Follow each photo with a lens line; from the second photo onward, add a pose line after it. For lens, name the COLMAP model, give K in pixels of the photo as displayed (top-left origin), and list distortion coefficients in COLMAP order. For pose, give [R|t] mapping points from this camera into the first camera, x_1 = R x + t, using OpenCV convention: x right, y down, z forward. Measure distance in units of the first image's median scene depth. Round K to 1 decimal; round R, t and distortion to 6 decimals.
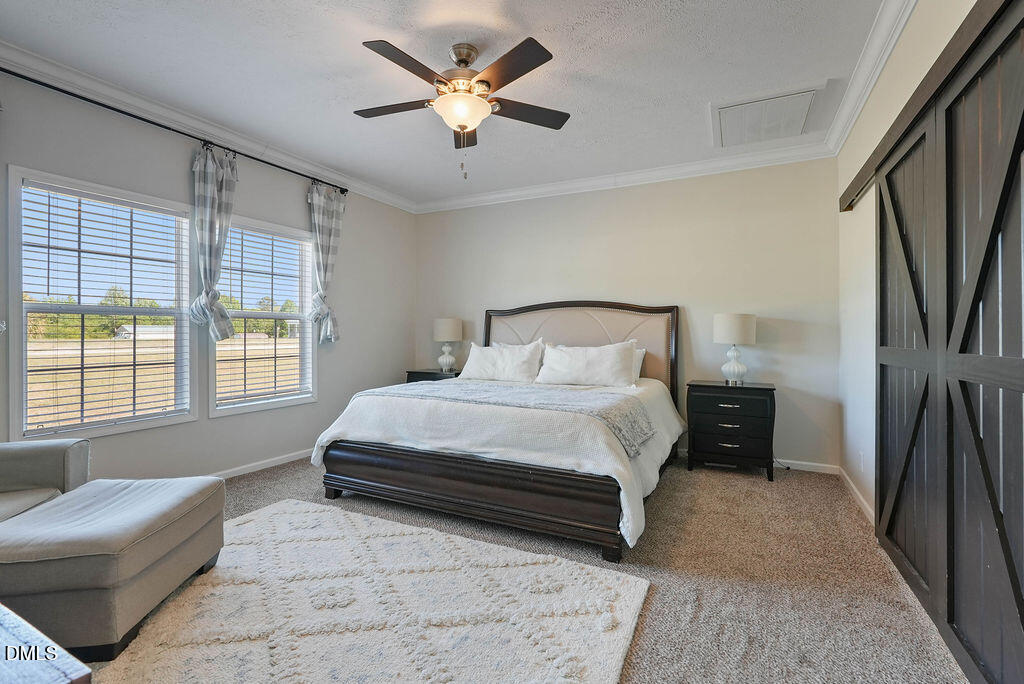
lens RADIAL K [[469.0, 0, 516.9], [0, 469.0, 325.9], [0, 0, 1]] dist [-0.014235, 0.005456]
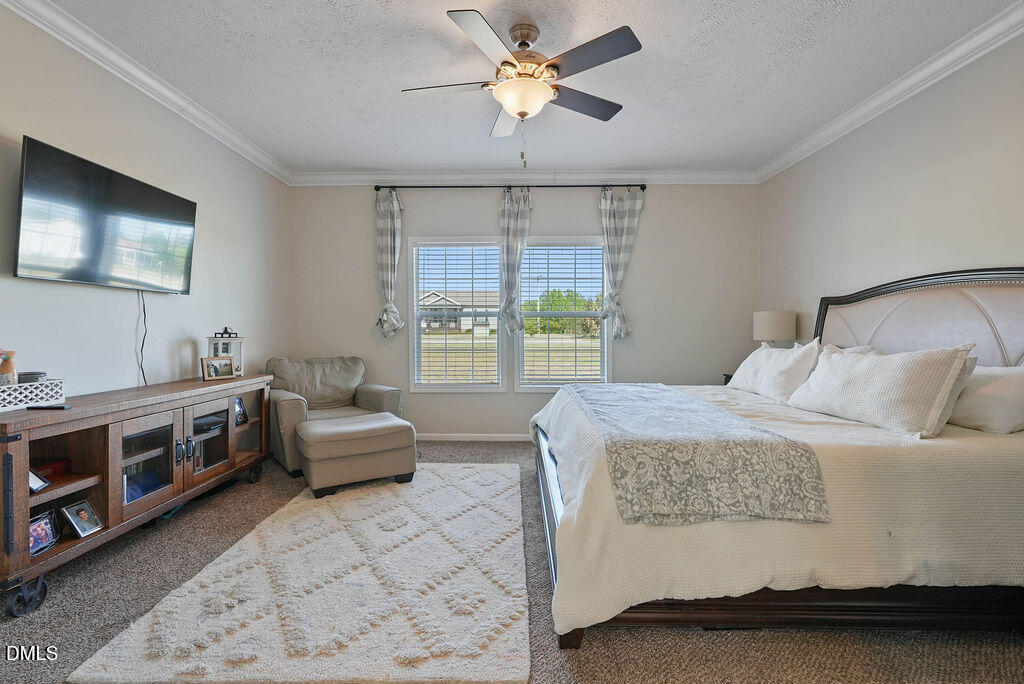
lens RADIAL K [[469.0, 0, 515.0], [0, 469.0, 337.3], [0, 0, 1]] dist [-0.014235, 0.005456]
pose [[0.428568, 0.017043, -0.903349, 0.475384], [0.011251, 0.999644, 0.024197, 0.005127], [0.903440, -0.020534, 0.428223, 0.362110]]
